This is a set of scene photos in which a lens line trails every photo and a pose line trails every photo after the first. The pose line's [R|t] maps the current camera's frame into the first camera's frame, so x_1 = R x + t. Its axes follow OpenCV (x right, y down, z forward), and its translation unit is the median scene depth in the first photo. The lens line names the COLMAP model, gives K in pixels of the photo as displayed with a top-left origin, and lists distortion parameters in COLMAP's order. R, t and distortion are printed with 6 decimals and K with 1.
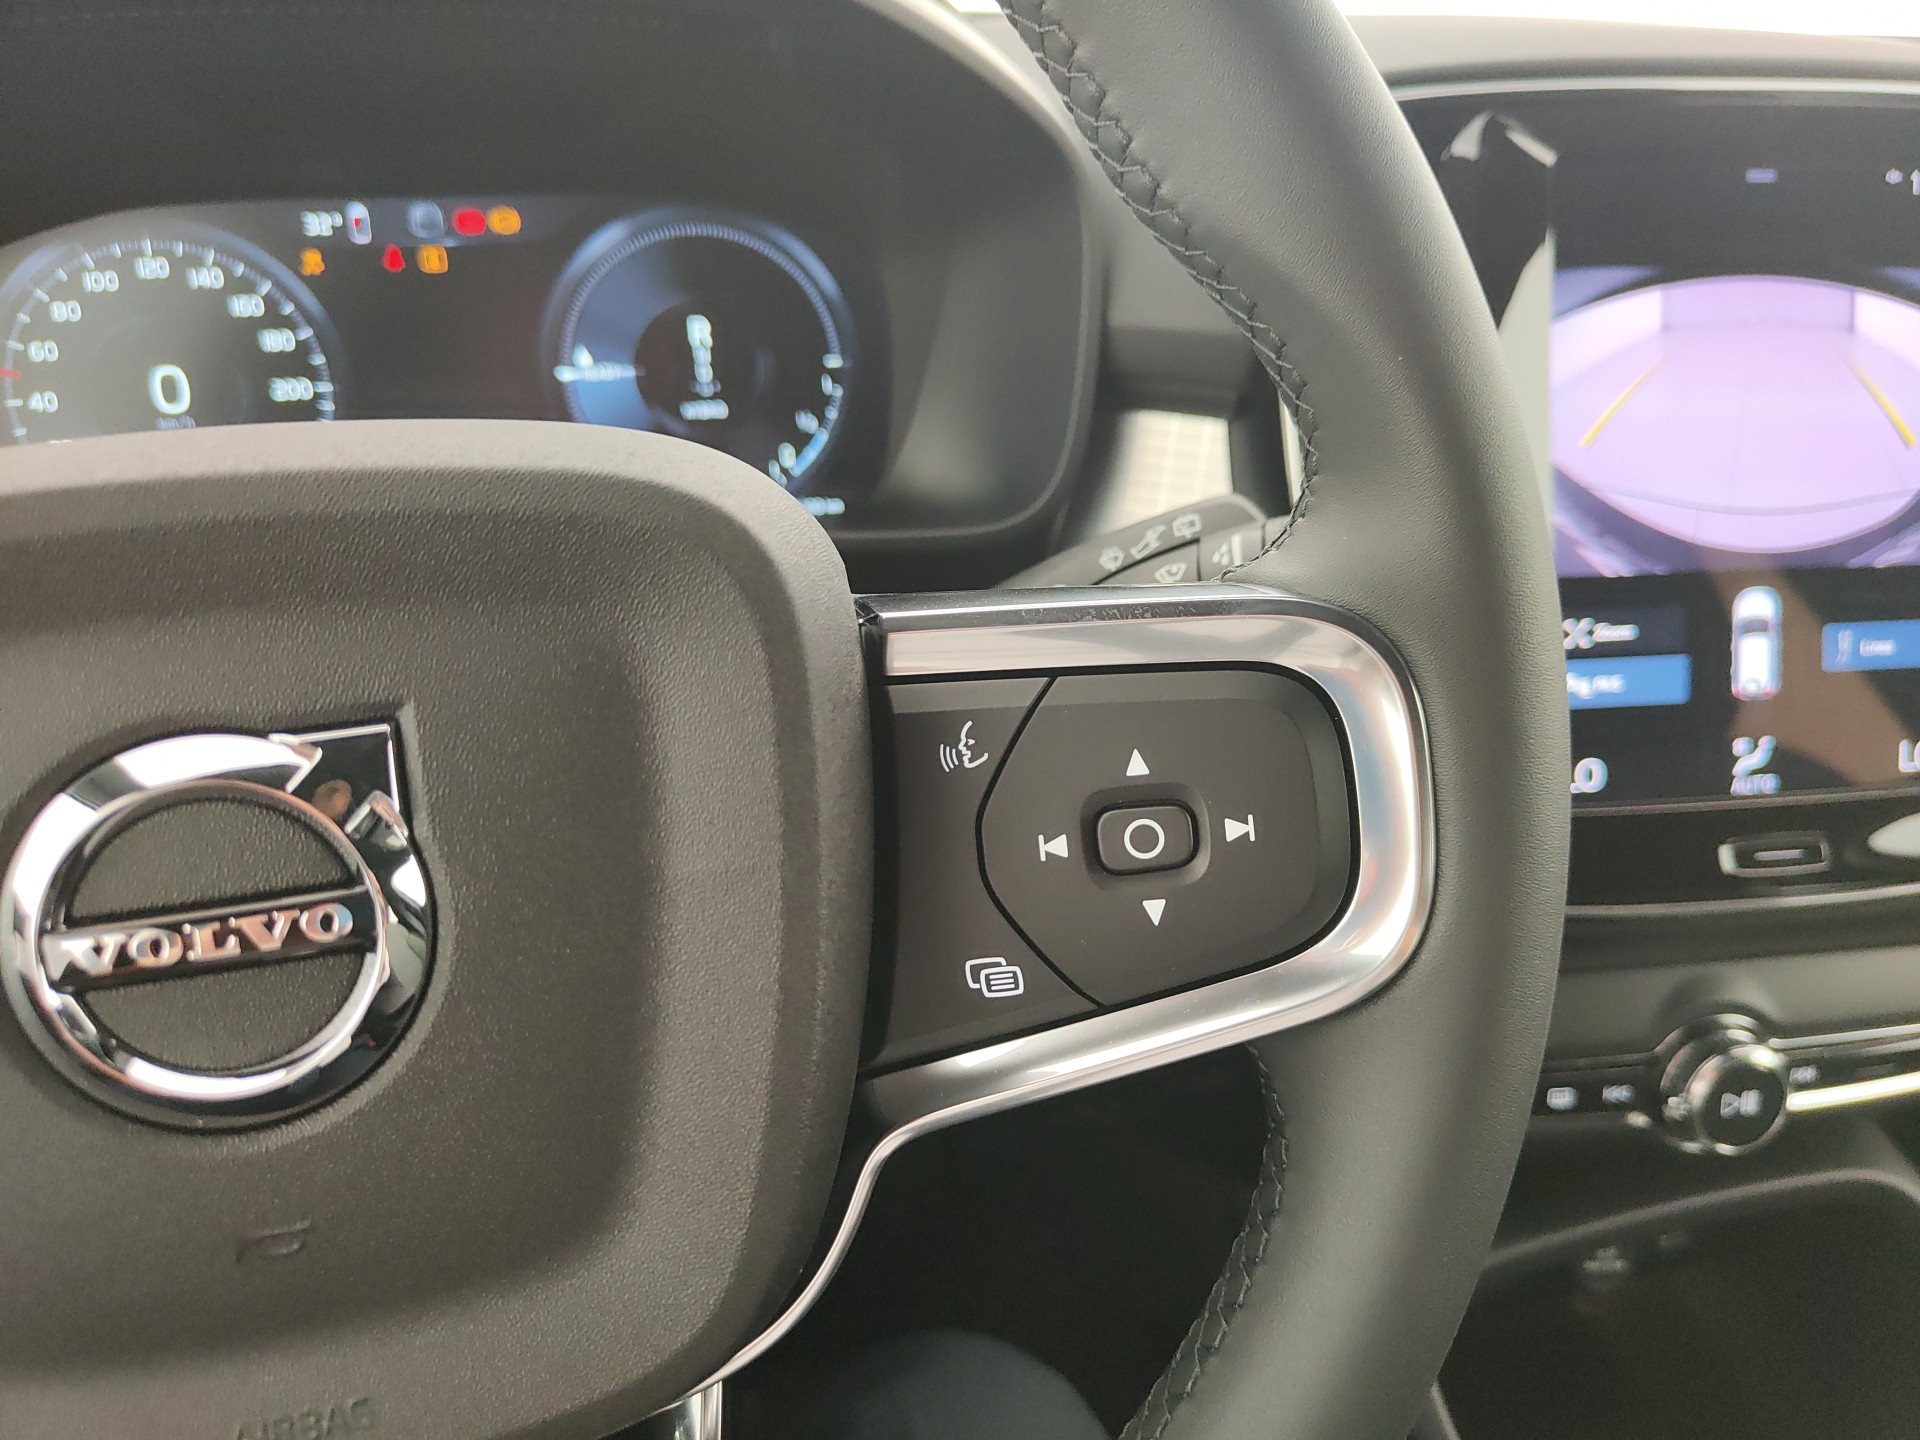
lens RADIAL K [[1370.0, 0, 964.5], [0, 1370.0, 728.4], [0, 0, 1]] dist [-0.001832, -0.010607]
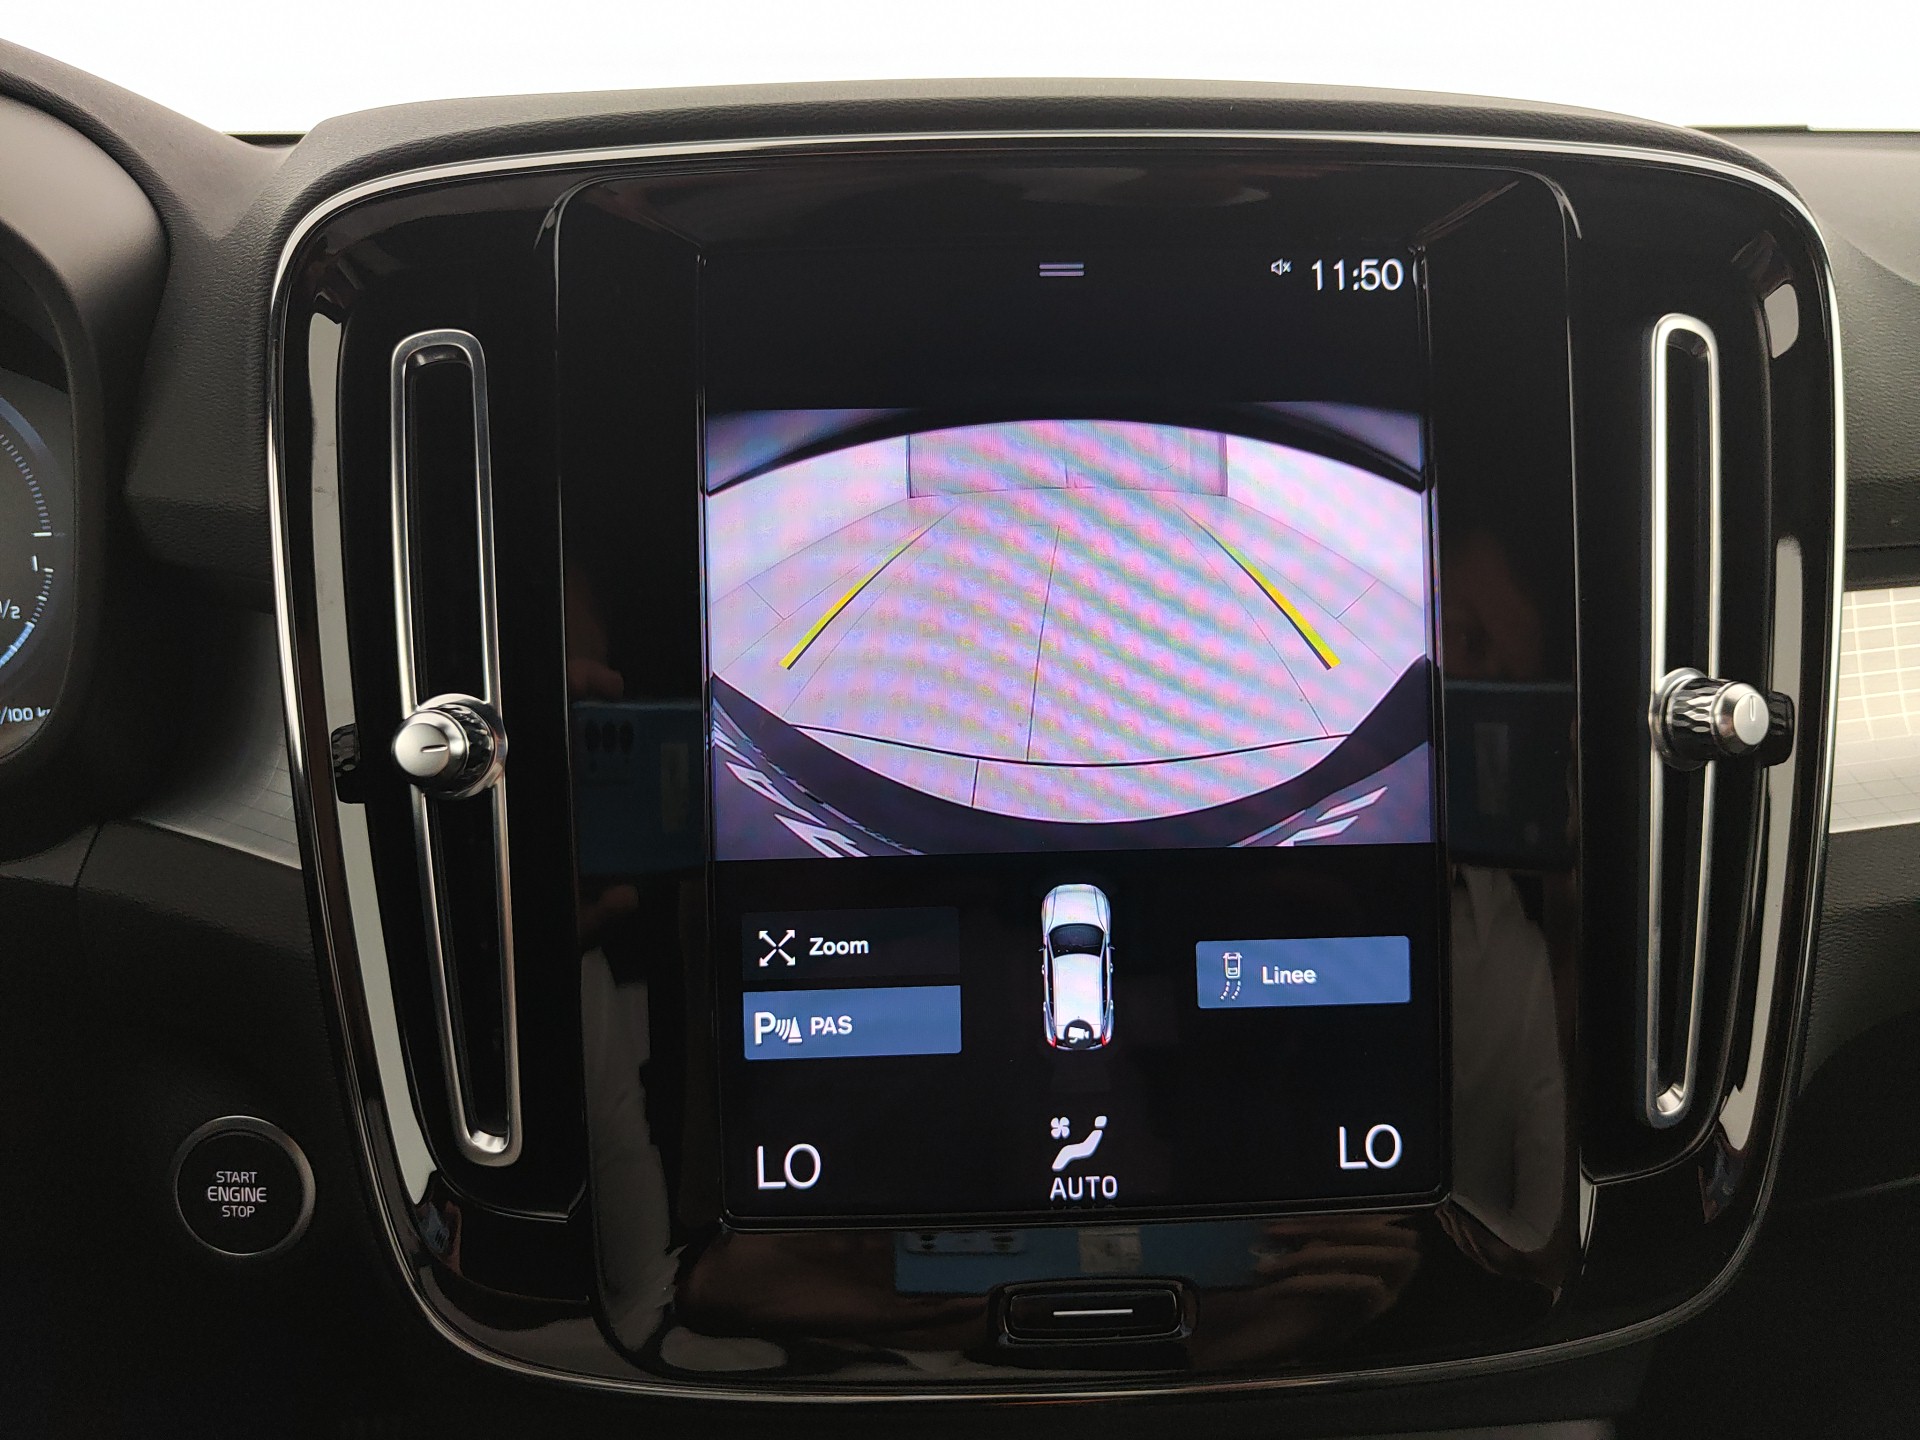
lens RADIAL K [[1370.0, 0, 953.7], [0, 1370.0, 712.9], [0, 0, 1]] dist [-0.001832, -0.010607]
pose [[0.993825, 0.015473, -0.109877, 0.588632], [-0.027674, 0.993502, -0.110399, -0.107944], [0.107455, 0.112758, 0.987795, 0.339466]]
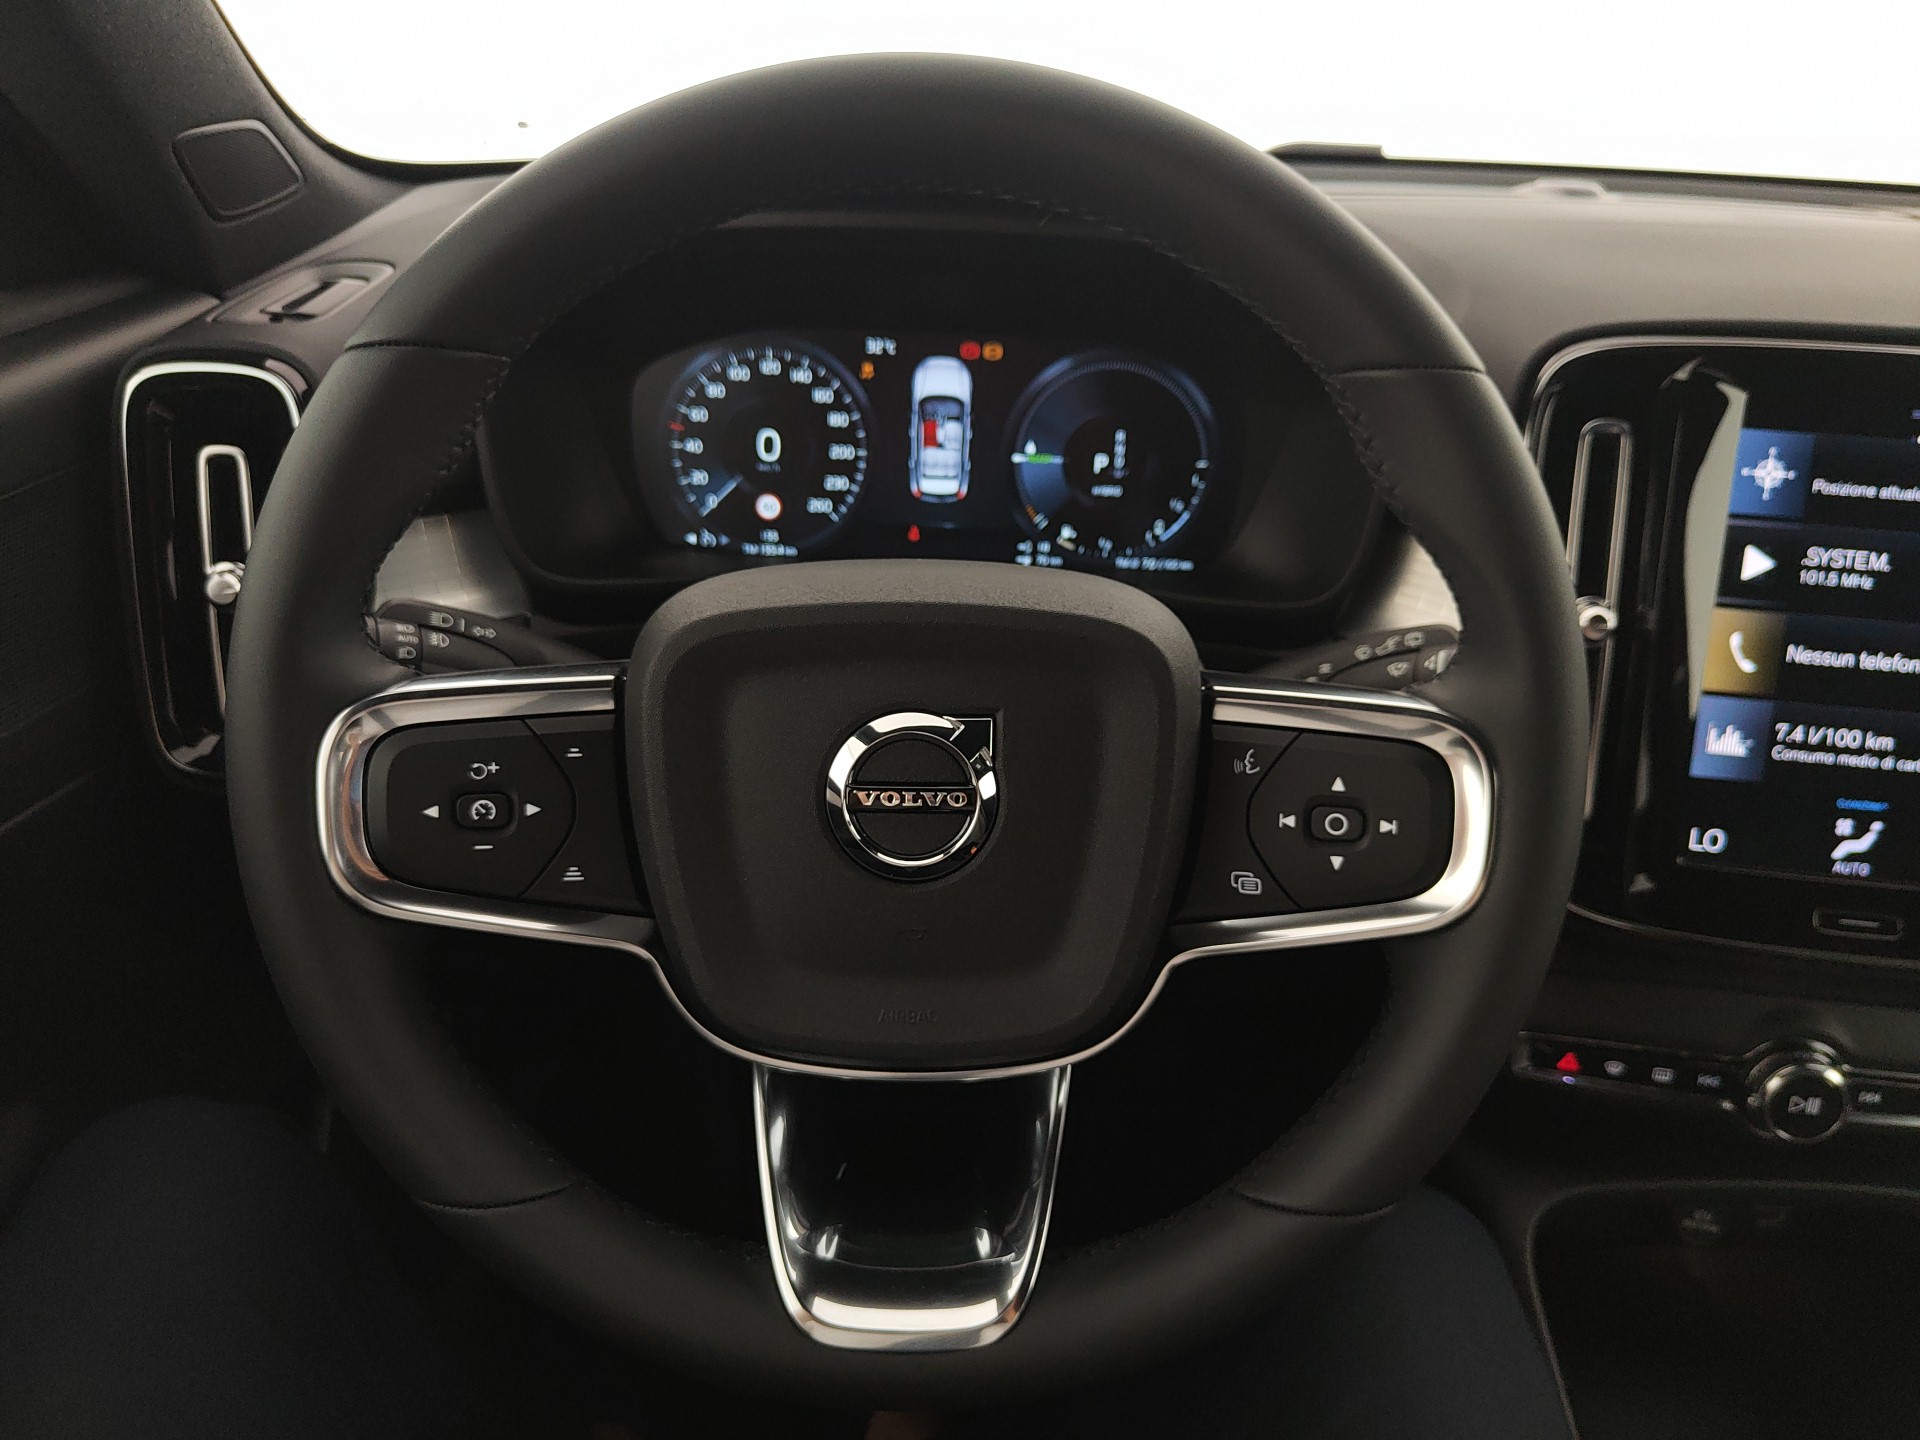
lens RADIAL K [[1370.0, 0, 963.0], [0, 1370.0, 748.7], [0, 0, 1]] dist [-0.001832, -0.010607]
pose [[0.966101, 0.149347, -0.210581, 0.008045], [-0.140261, 0.988442, 0.057529, -0.030555], [0.216739, -0.026042, 0.975882, -0.495414]]
